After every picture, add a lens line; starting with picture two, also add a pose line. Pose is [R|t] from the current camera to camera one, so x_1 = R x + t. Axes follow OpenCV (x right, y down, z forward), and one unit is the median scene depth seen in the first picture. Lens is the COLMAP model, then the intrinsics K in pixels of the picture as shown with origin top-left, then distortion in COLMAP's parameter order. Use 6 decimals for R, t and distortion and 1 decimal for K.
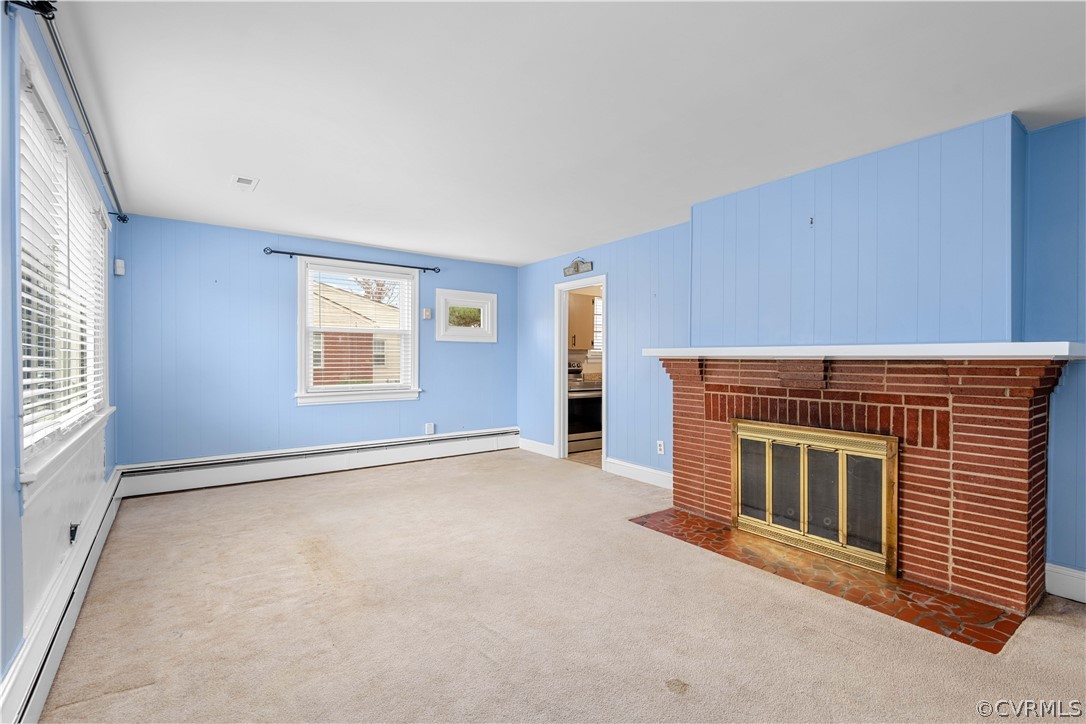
lens RADIAL K [[495.8, 0, 549.4], [0, 495.8, 359.2], [0, 0, 1]] dist [0.045313, -0.028560]
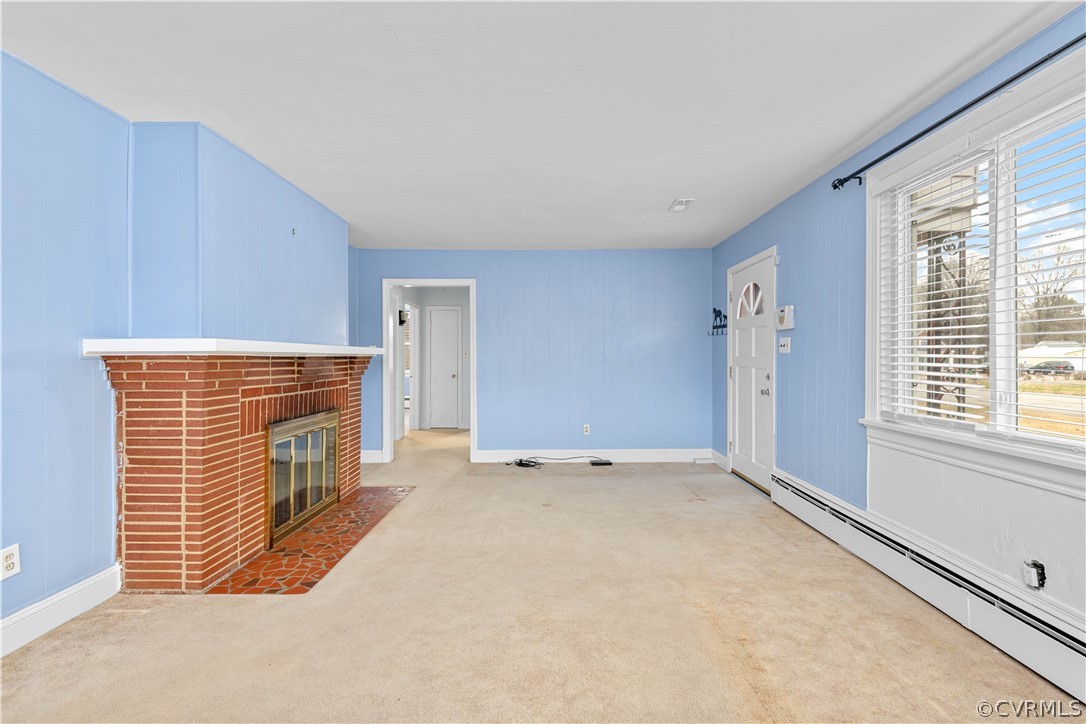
lens RADIAL K [[495.8, 0, 549.4], [0, 495.8, 359.2], [0, 0, 1]] dist [0.045313, -0.028560]
pose [[-0.798387, -0.006069, 0.602113, -0.533173], [-0.001785, 0.999969, 0.007712, -0.002460], [-0.602141, 0.005082, -0.798373, 1.378284]]
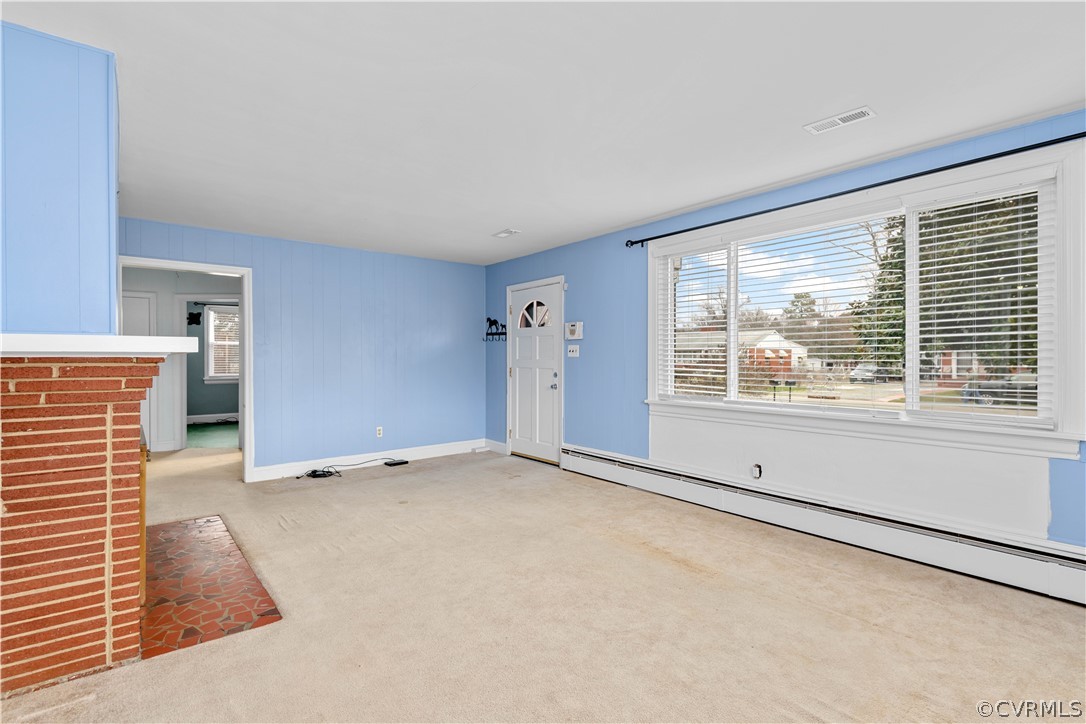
lens RADIAL K [[512.8, 0, 540.2], [0, 512.8, 361.3], [0, 0, 1]] dist [0.040216, -0.018894]
pose [[-0.999477, -0.004402, -0.032037, -0.144831], [-0.004564, 0.999977, 0.004986, -0.001986], [0.032014, 0.005130, -0.999474, 1.695177]]
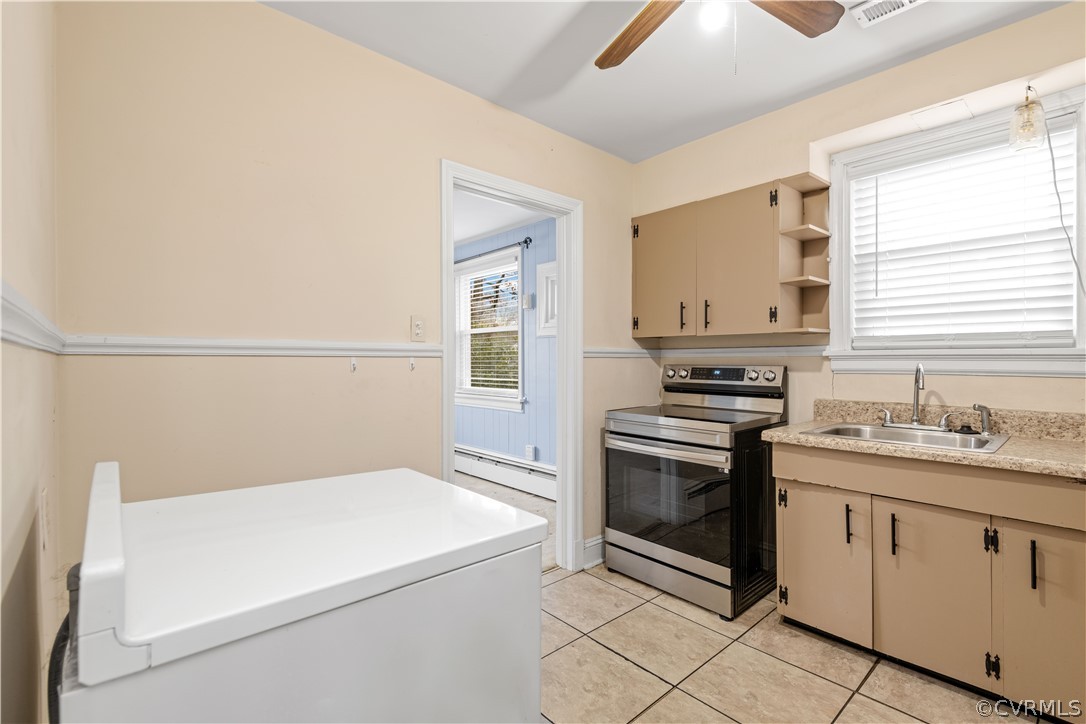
lens RADIAL K [[495.8, 0, 549.4], [0, 495.8, 359.2], [0, 0, 1]] dist [0.045313, -0.028560]
pose [[0.098640, -0.006184, -0.995104, 0.827161], [0.004667, 0.999973, -0.005752, 0.003295], [0.995112, -0.004077, 0.098667, 1.537040]]
